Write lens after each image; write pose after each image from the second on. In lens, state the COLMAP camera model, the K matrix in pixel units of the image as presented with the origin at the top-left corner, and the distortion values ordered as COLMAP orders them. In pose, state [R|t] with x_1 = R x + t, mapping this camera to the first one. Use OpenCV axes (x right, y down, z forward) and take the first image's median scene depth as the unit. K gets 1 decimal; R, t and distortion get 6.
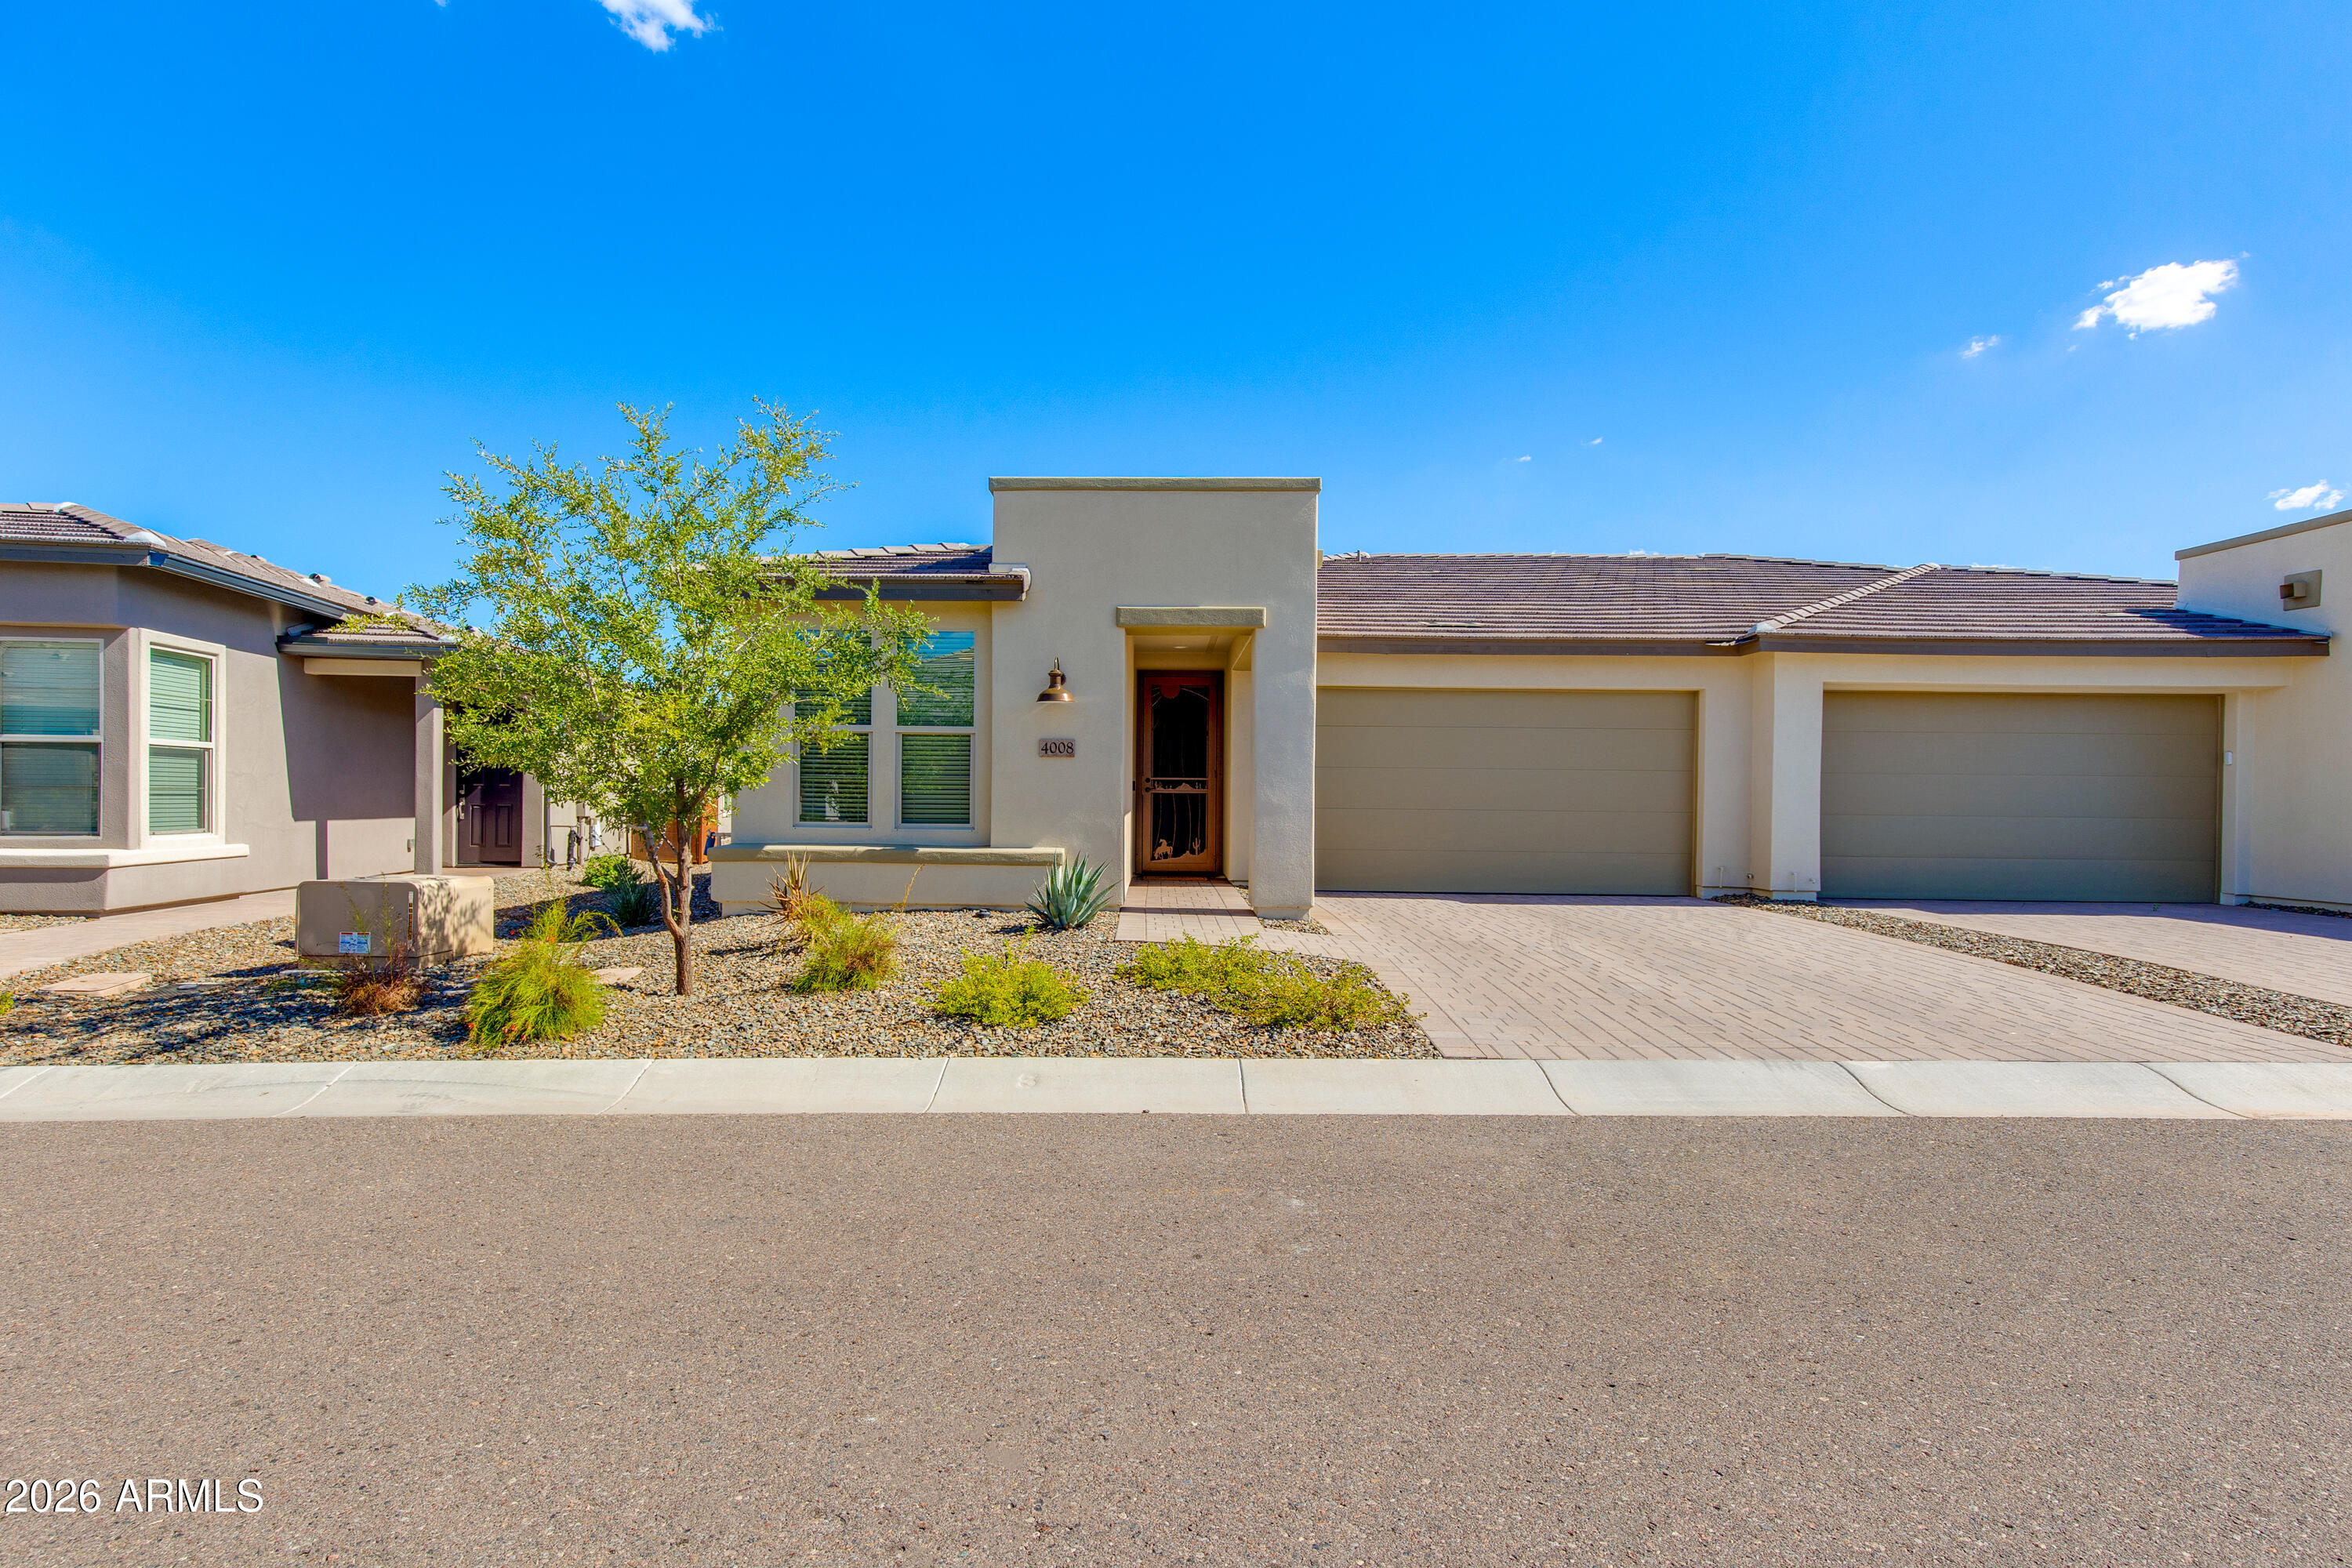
lens RADIAL K [[1078.9, 0, 1150.6], [0, 1078.9, 796.5], [0, 0, 1]] dist [0.002276, -0.000404]
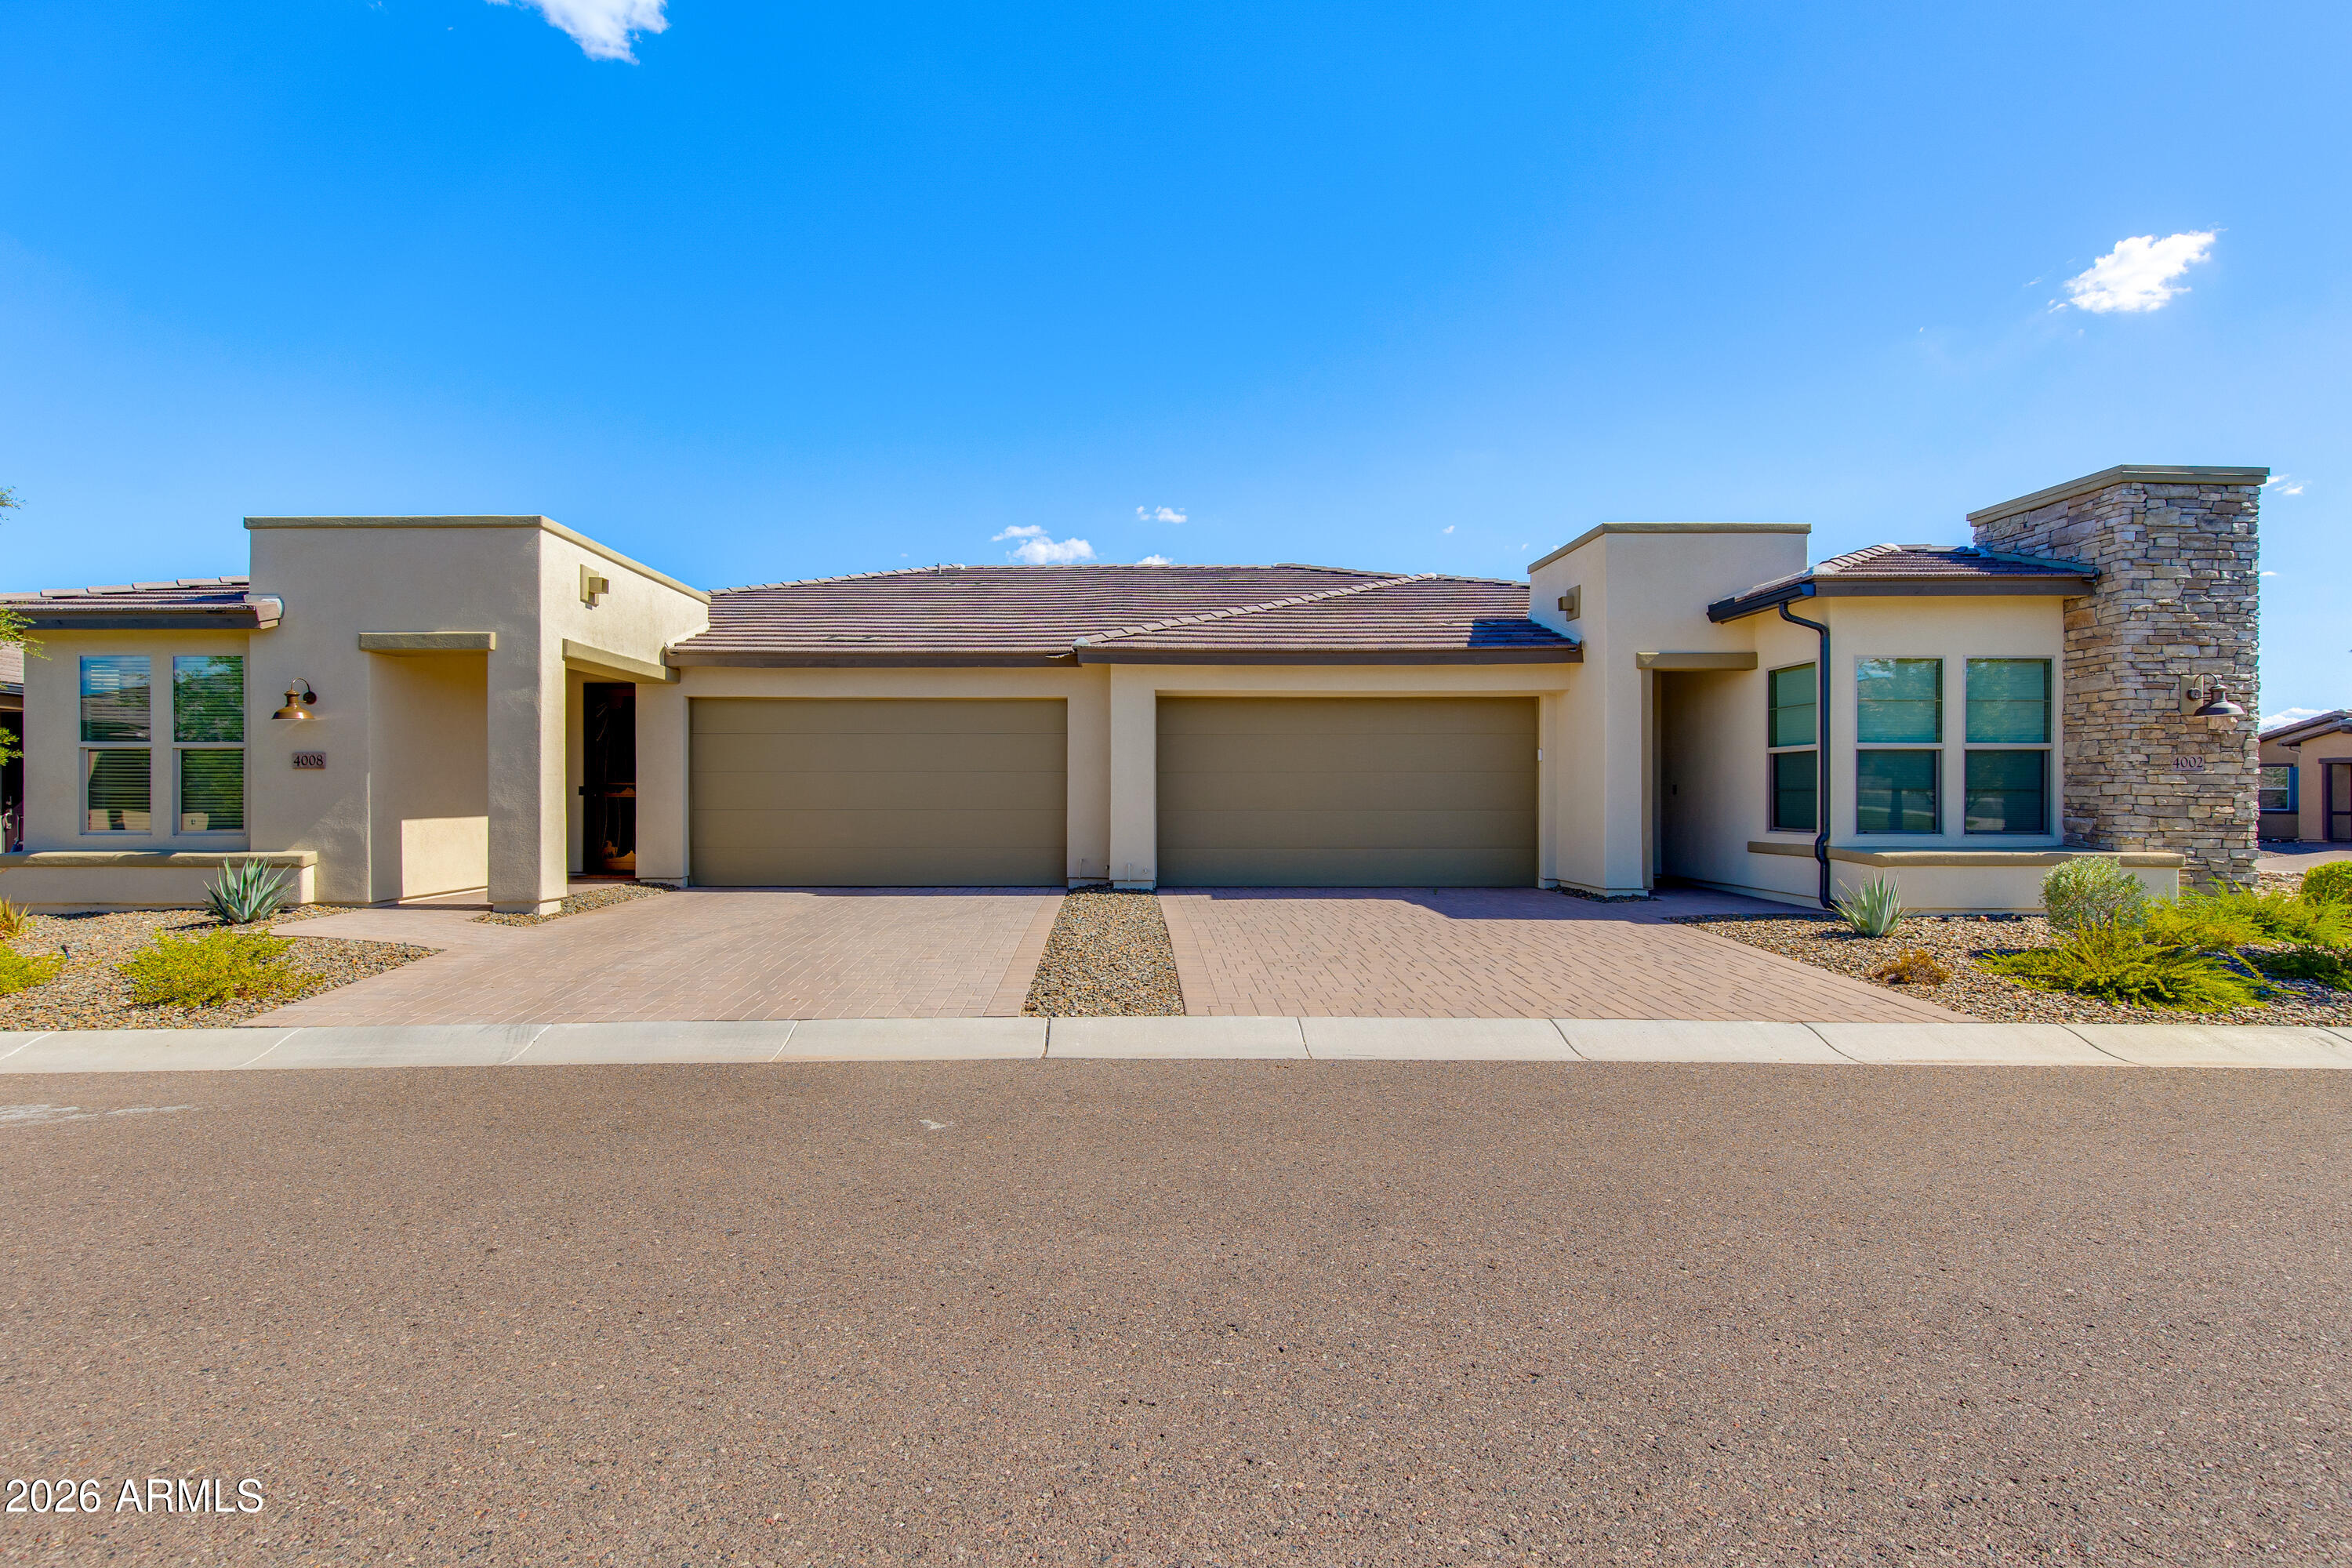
lens RADIAL K [[1126.7, 0, 1254.5], [0, 1126.7, 788.3], [0, 0, 1]] dist [0.005994, 0.000275]
pose [[0.999832, -0.010486, 0.015018, 0.828677], [0.010466, 0.999944, 0.001439, -0.007872], [-0.015032, -0.001282, 0.999886, -0.167091]]
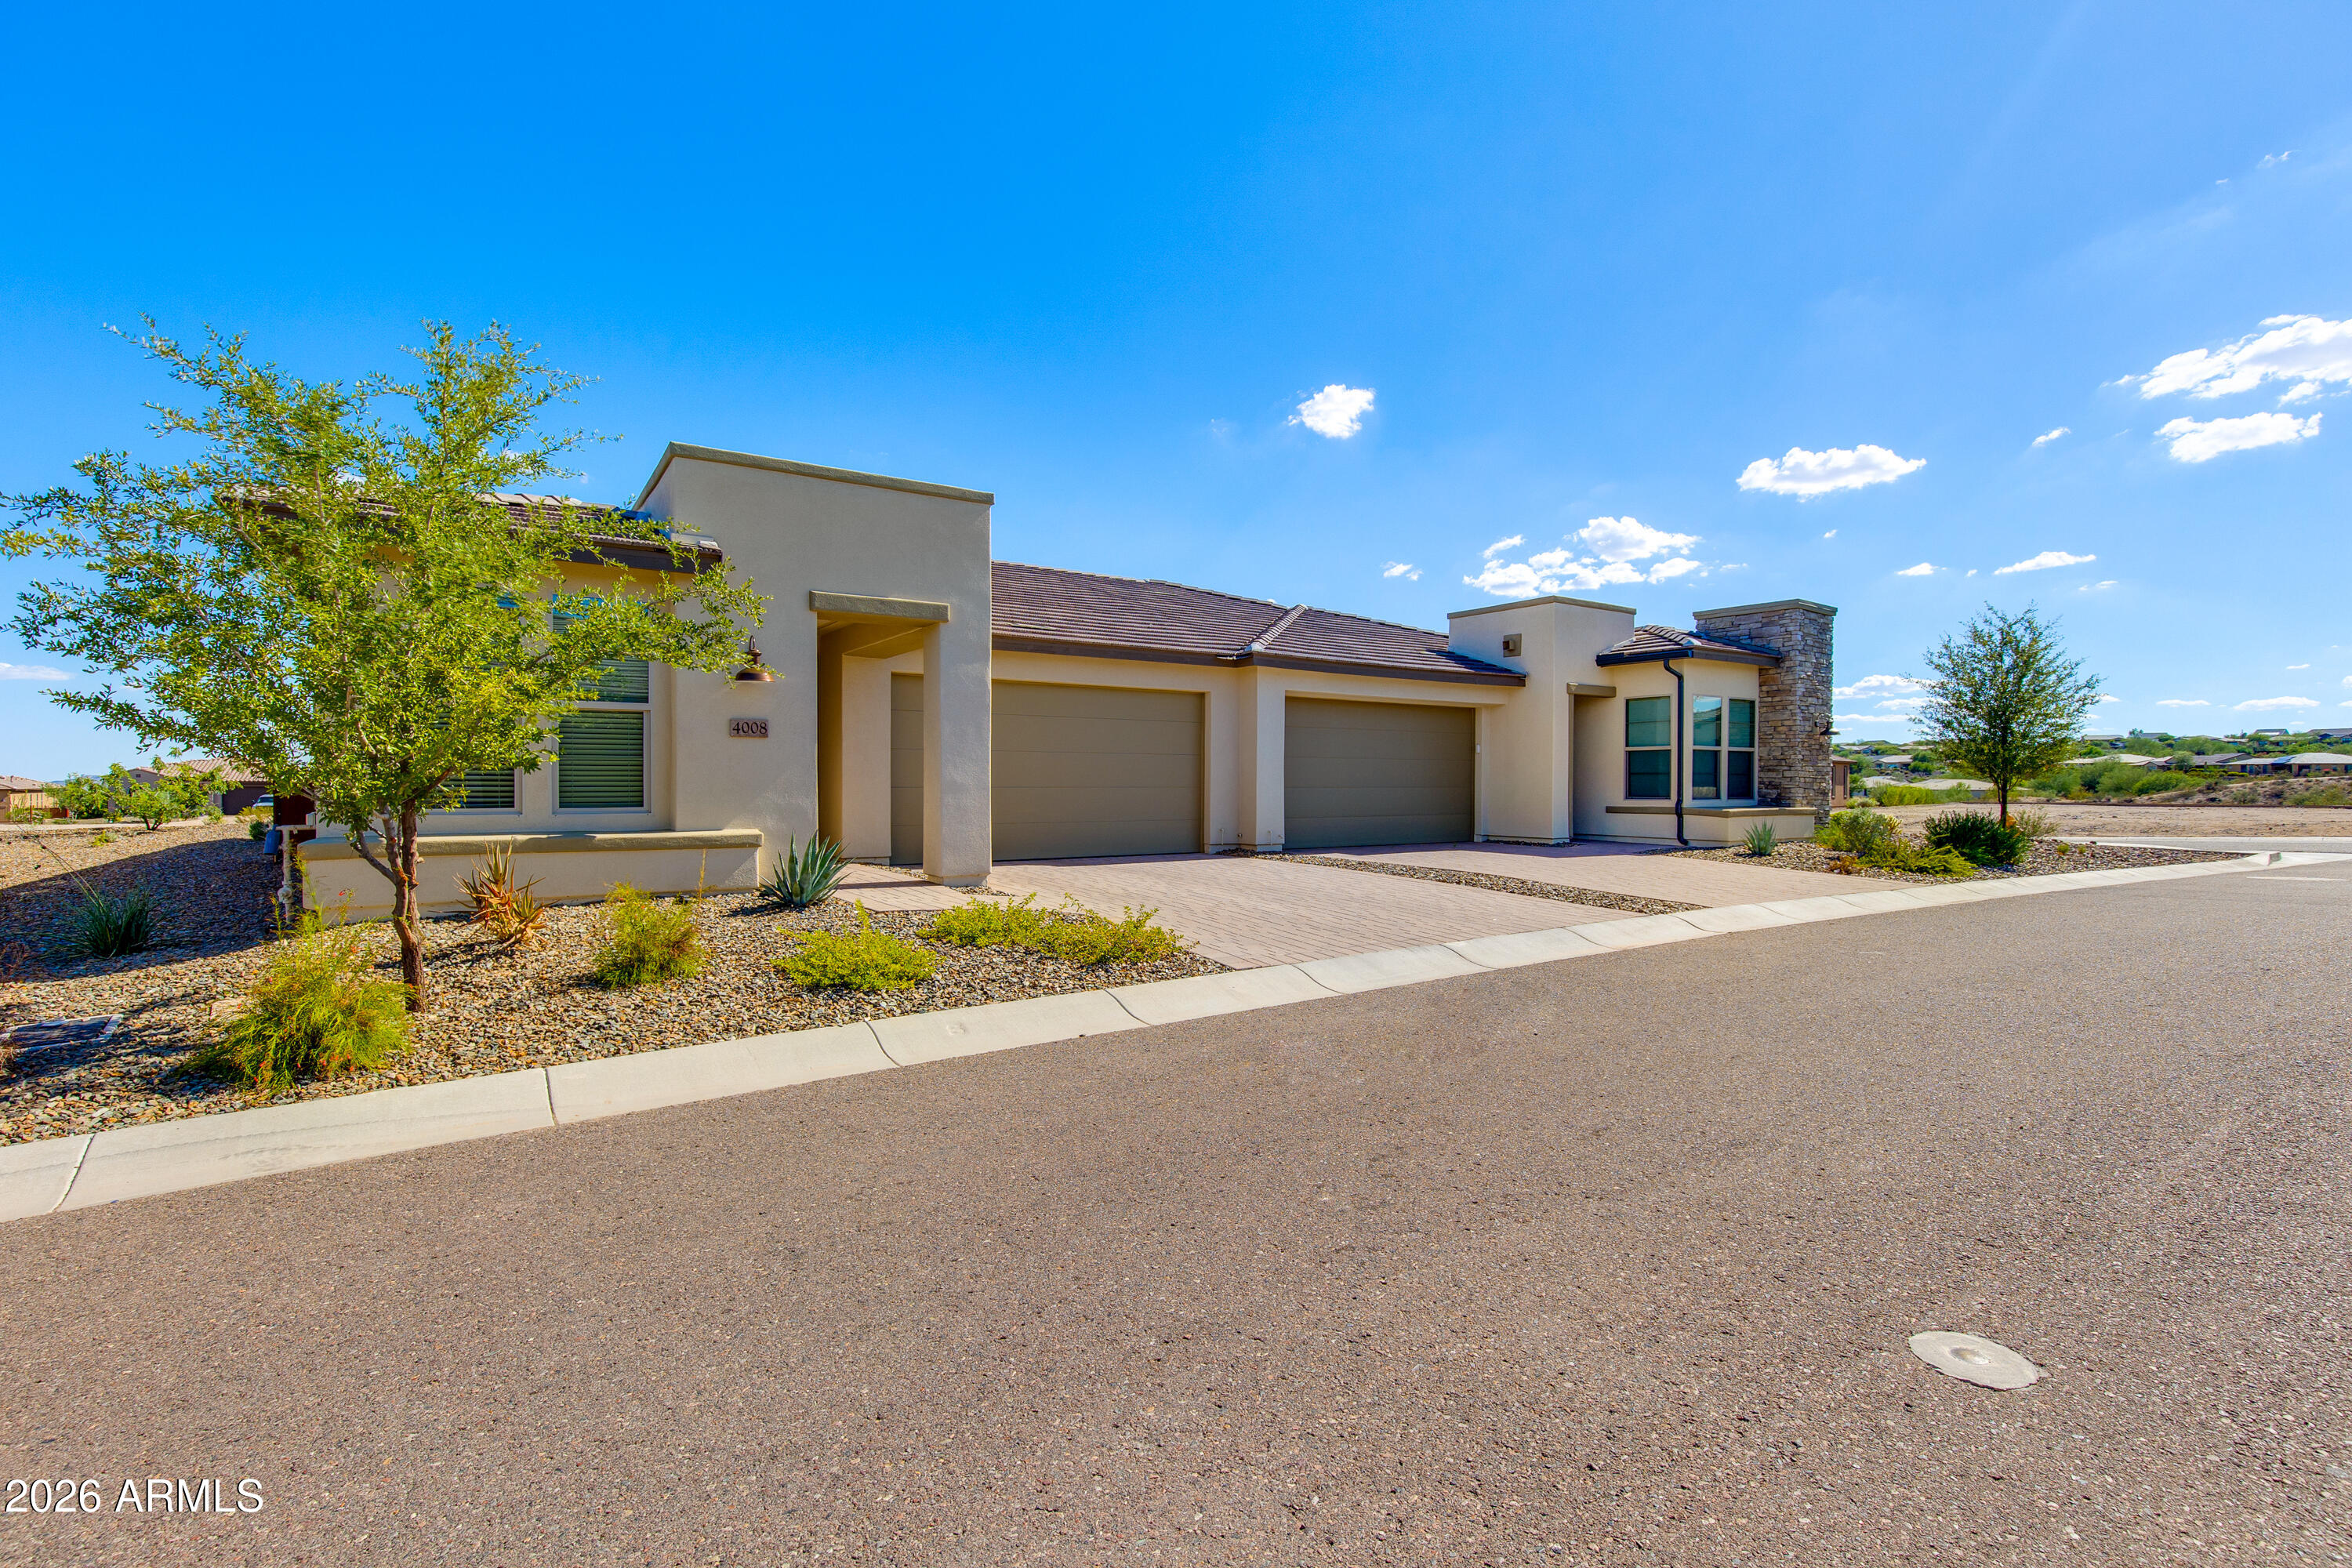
lens RADIAL K [[1078.9, 0, 1150.6], [0, 1078.9, 796.5], [0, 0, 1]] dist [0.002276, -0.000404]
pose [[0.821731, -0.015600, 0.569663, -0.345422], [0.004223, 0.999765, 0.021286, -0.001915], [-0.569860, -0.015086, 0.821603, -0.022830]]
